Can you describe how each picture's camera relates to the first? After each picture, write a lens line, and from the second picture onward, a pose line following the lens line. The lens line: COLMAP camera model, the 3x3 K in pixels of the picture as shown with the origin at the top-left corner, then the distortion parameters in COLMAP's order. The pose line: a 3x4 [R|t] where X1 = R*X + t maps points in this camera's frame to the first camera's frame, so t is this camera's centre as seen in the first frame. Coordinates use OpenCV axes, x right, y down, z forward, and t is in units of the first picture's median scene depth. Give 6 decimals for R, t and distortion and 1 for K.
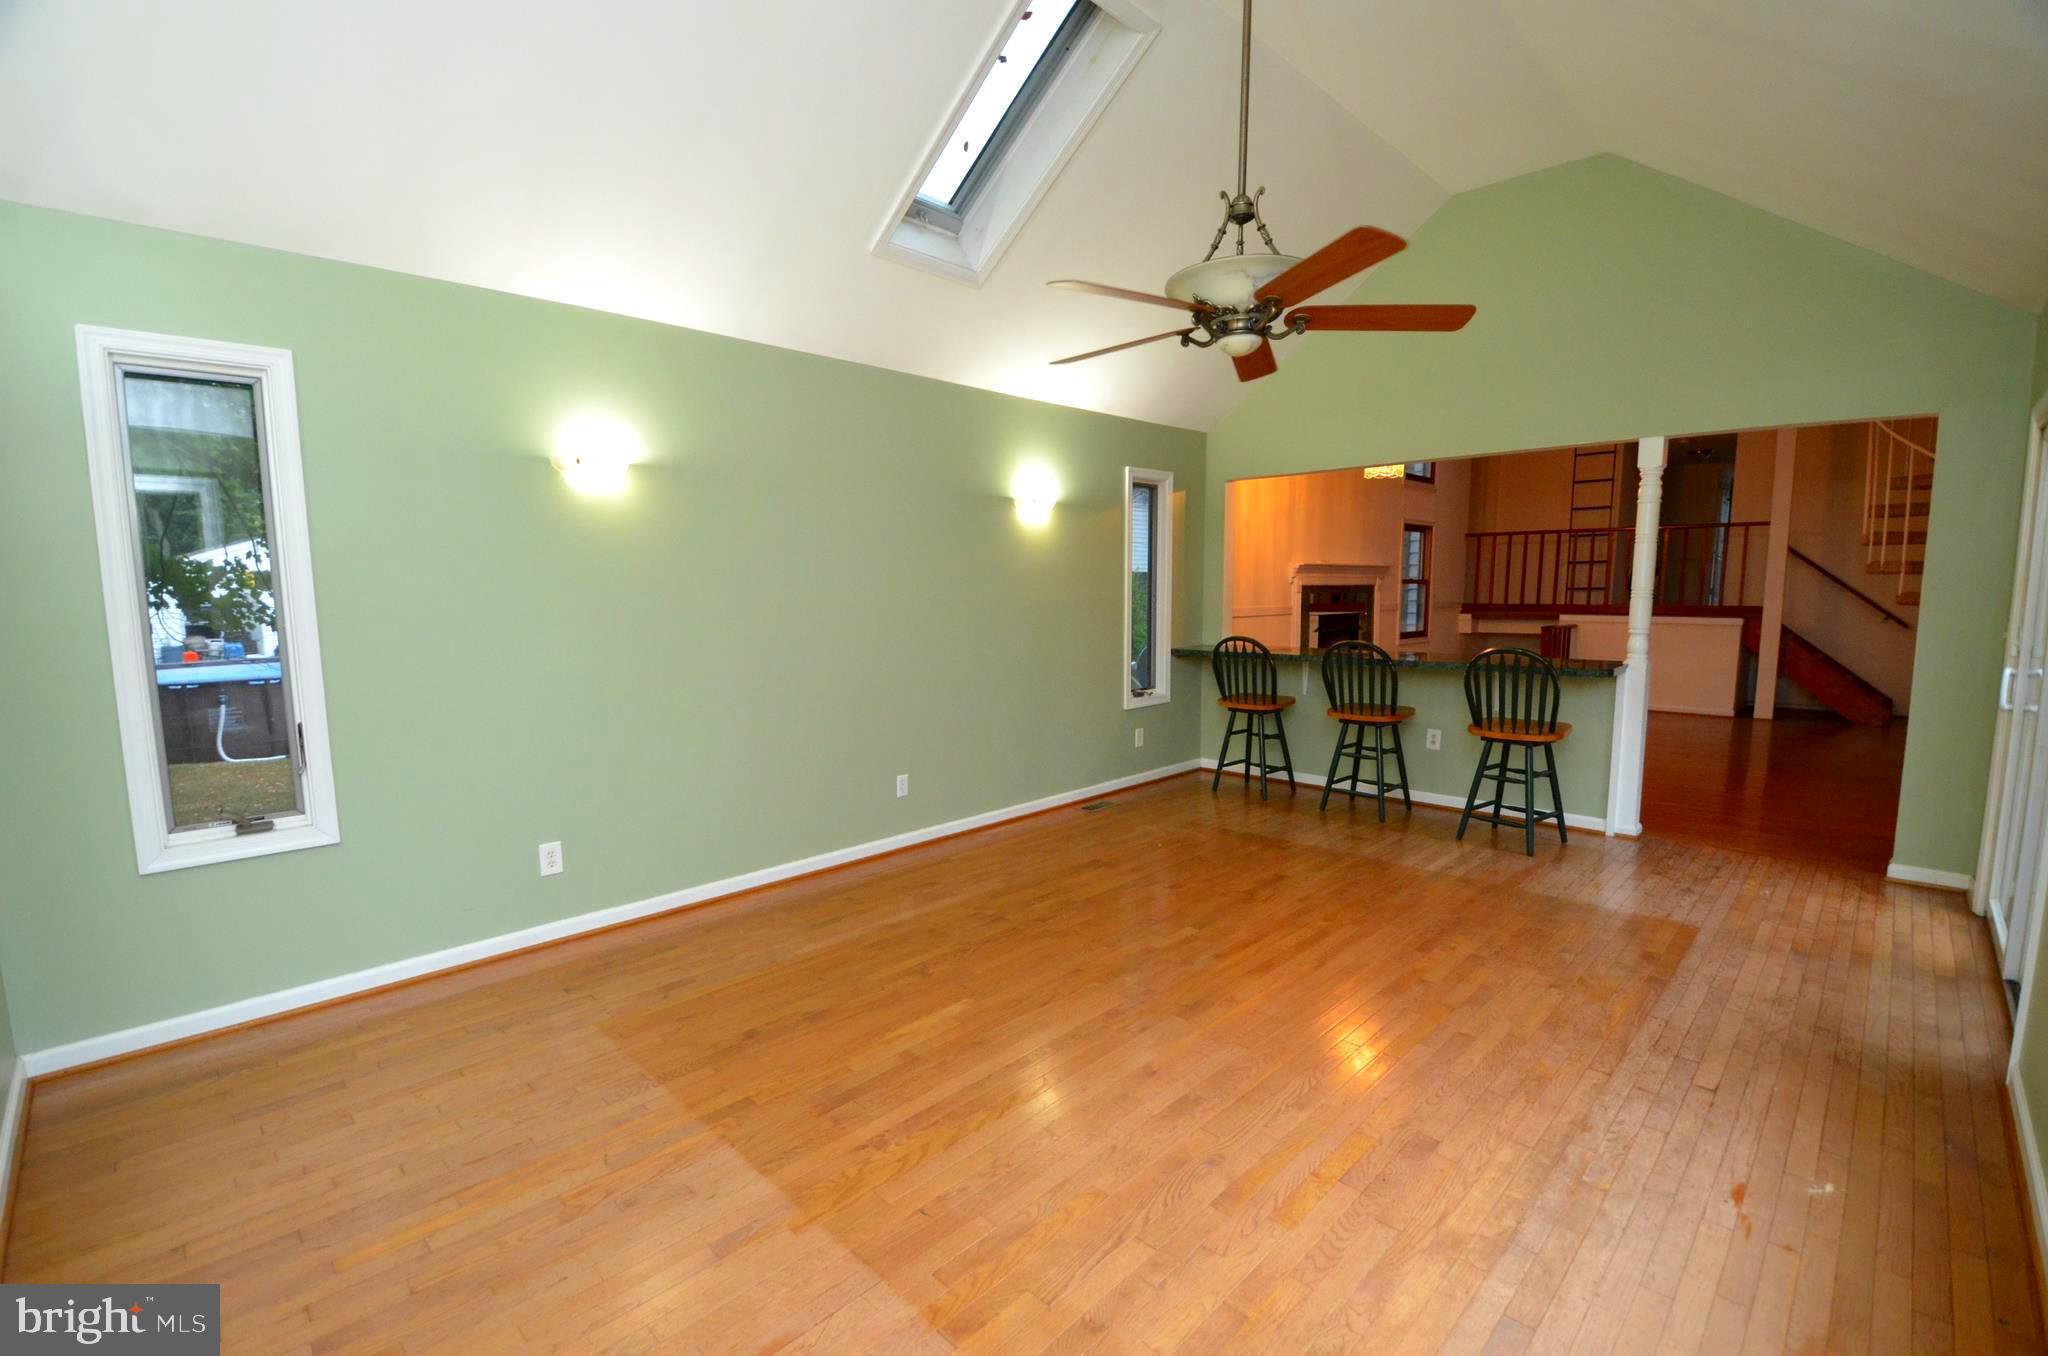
lens RADIAL K [[894.2, 0, 1026.8], [0, 894.2, 697.8], [0, 0, 1]] dist [0.002843, -0.011563]
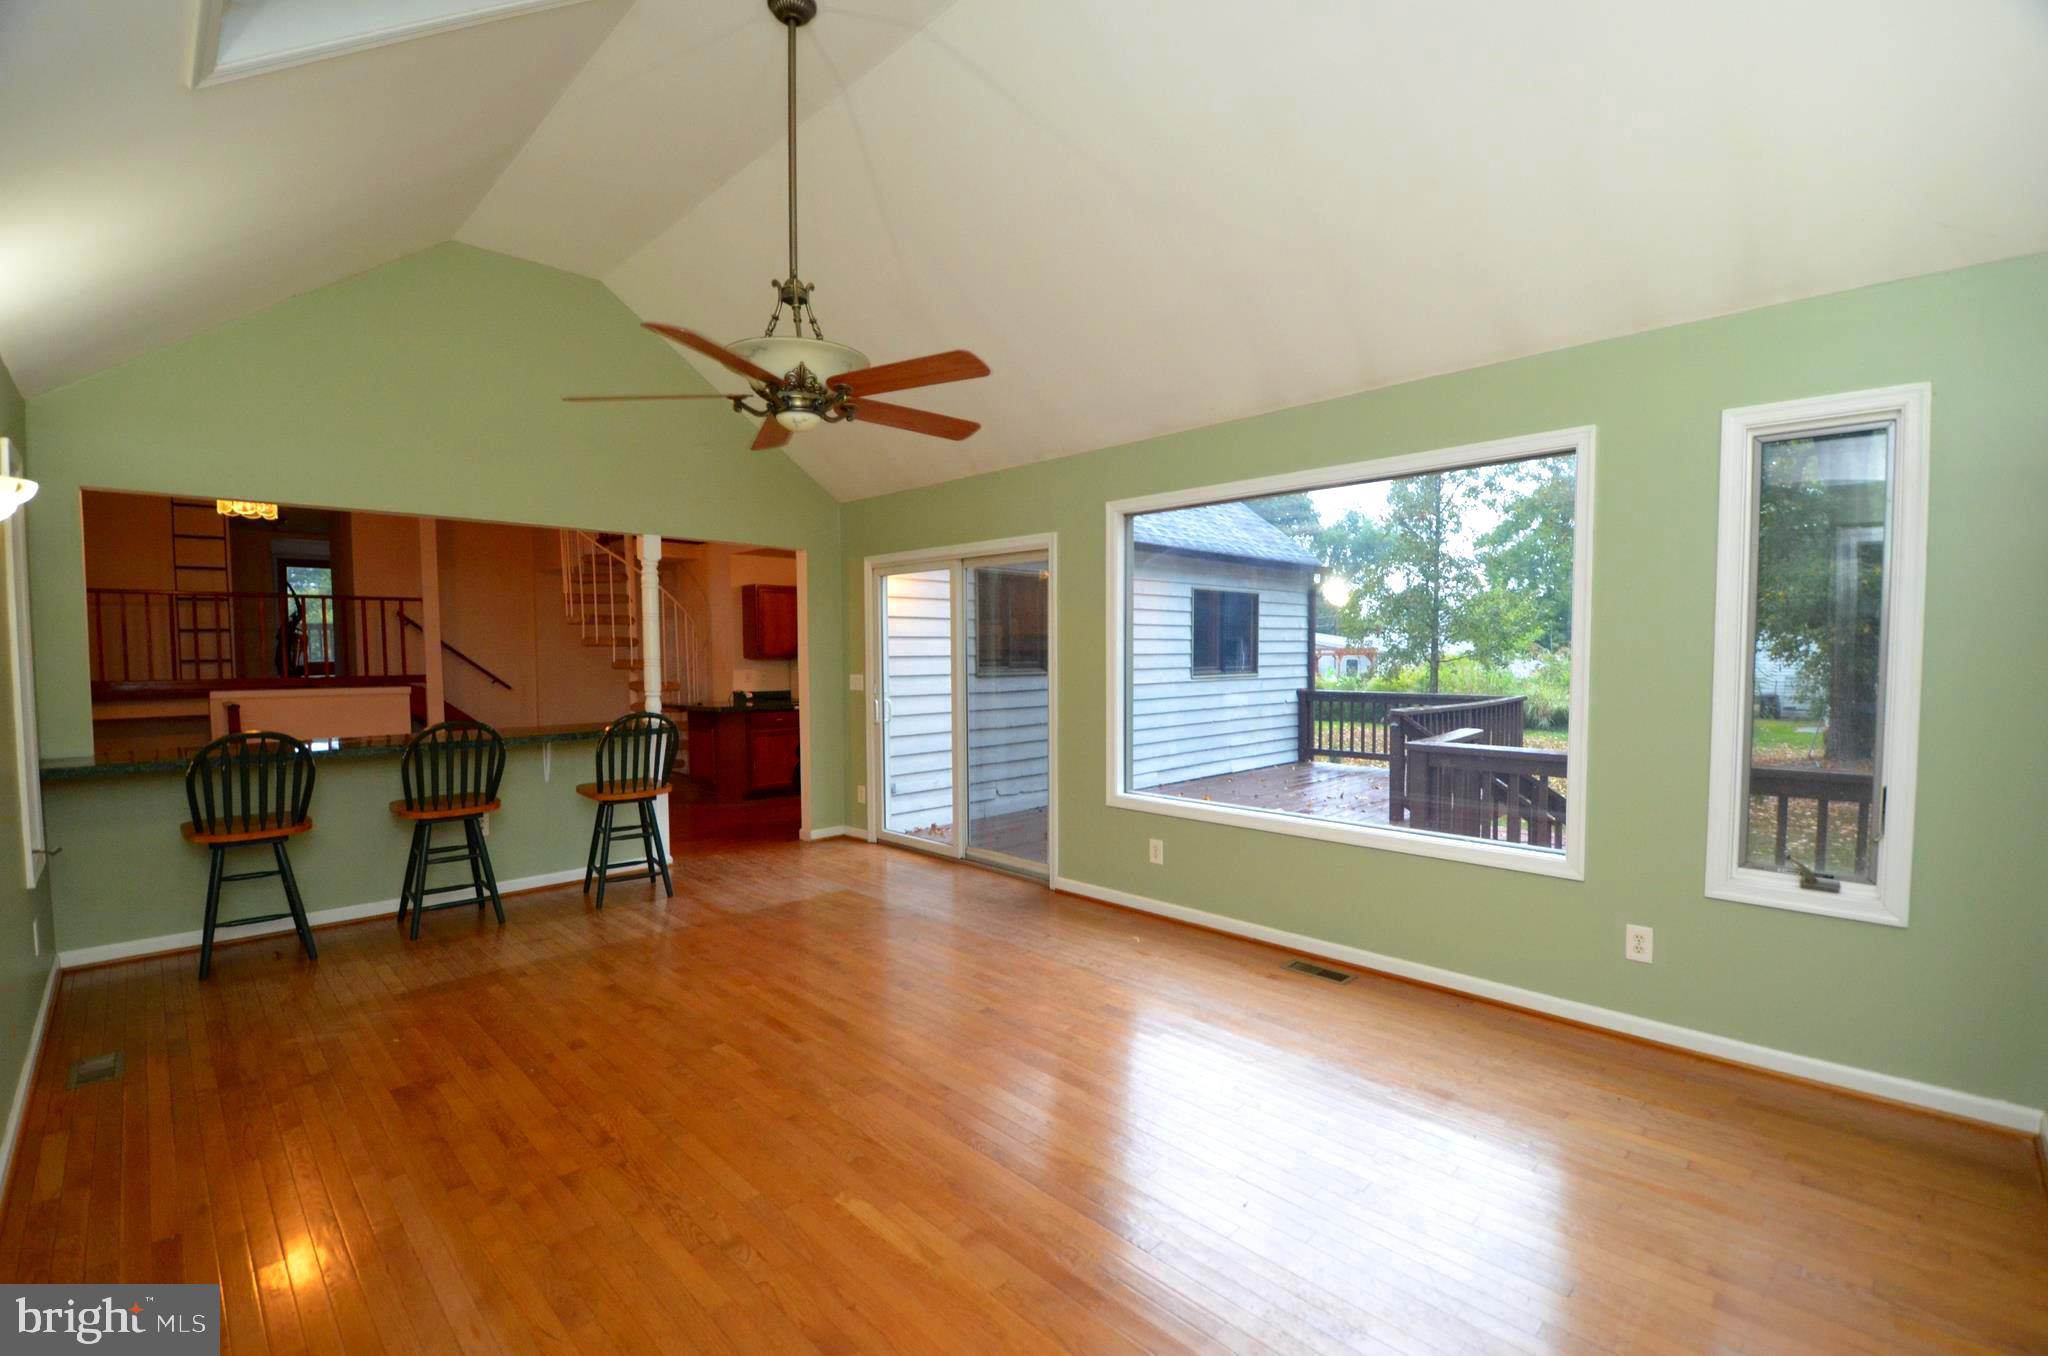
lens RADIAL K [[894.2, 0, 1026.1], [0, 894.2, 688.0], [0, 0, 1]] dist [0.002843, -0.011563]
pose [[0.008004, -0.038463, 0.999228, -0.471428], [0.128665, 0.990993, 0.037116, -0.057268], [-0.991656, 0.128269, 0.012880, 0.455183]]
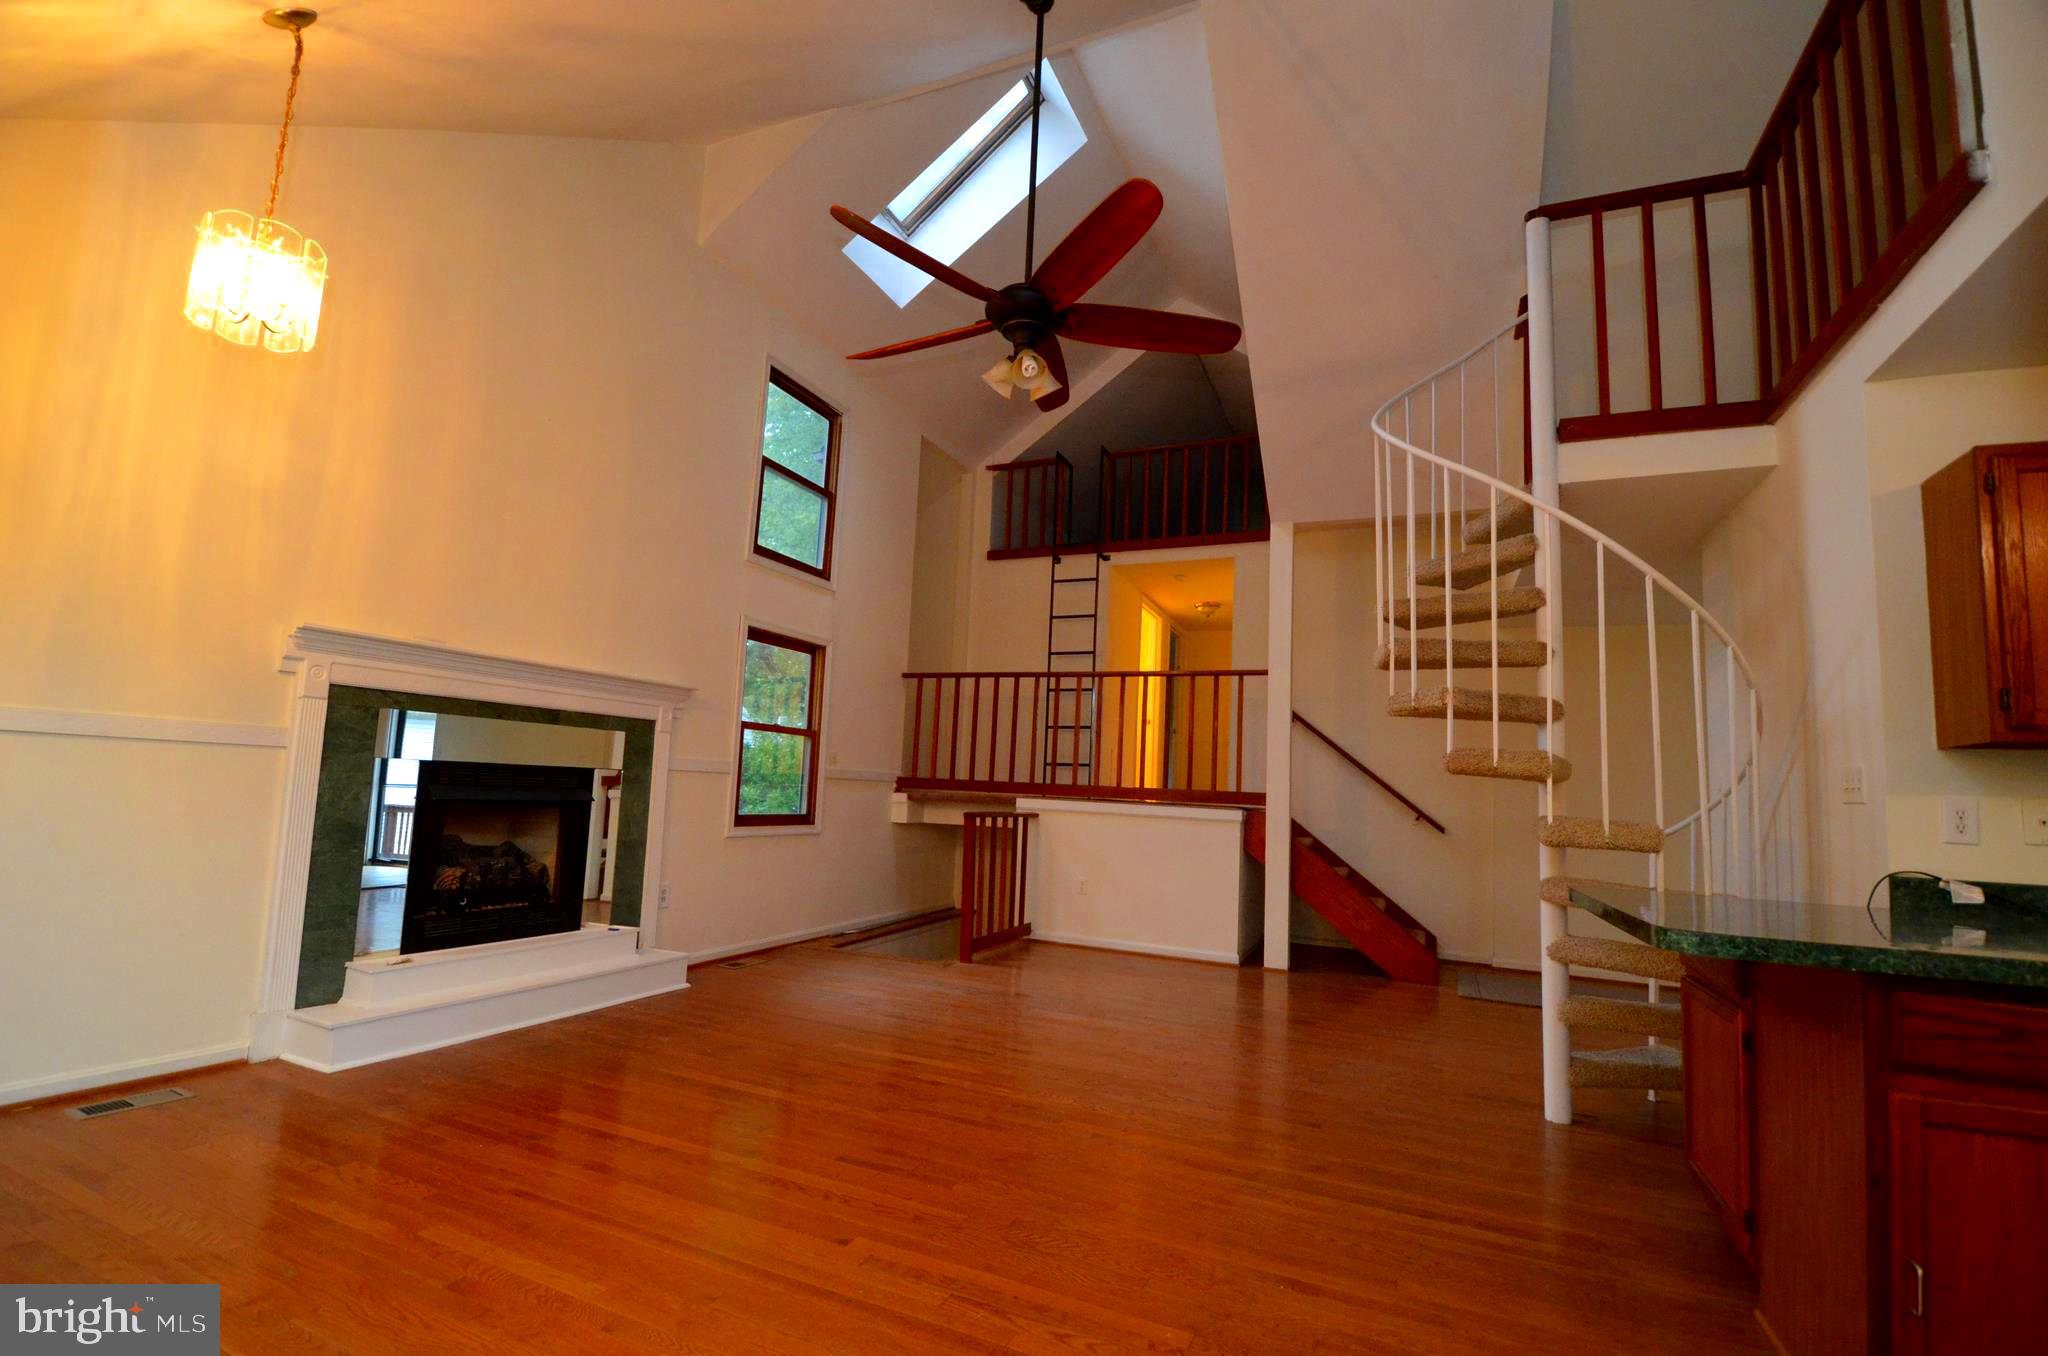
lens RADIAL K [[894.2, 0, 1020.4], [0, 894.2, 696.9], [0, 0, 1]] dist [0.002843, -0.011563]
pose [[0.931450, 0.085581, 0.353662, 0.732305], [-0.008042, 0.976552, -0.215132, -0.048943], [-0.363780, 0.197540, 0.910298, 0.787488]]
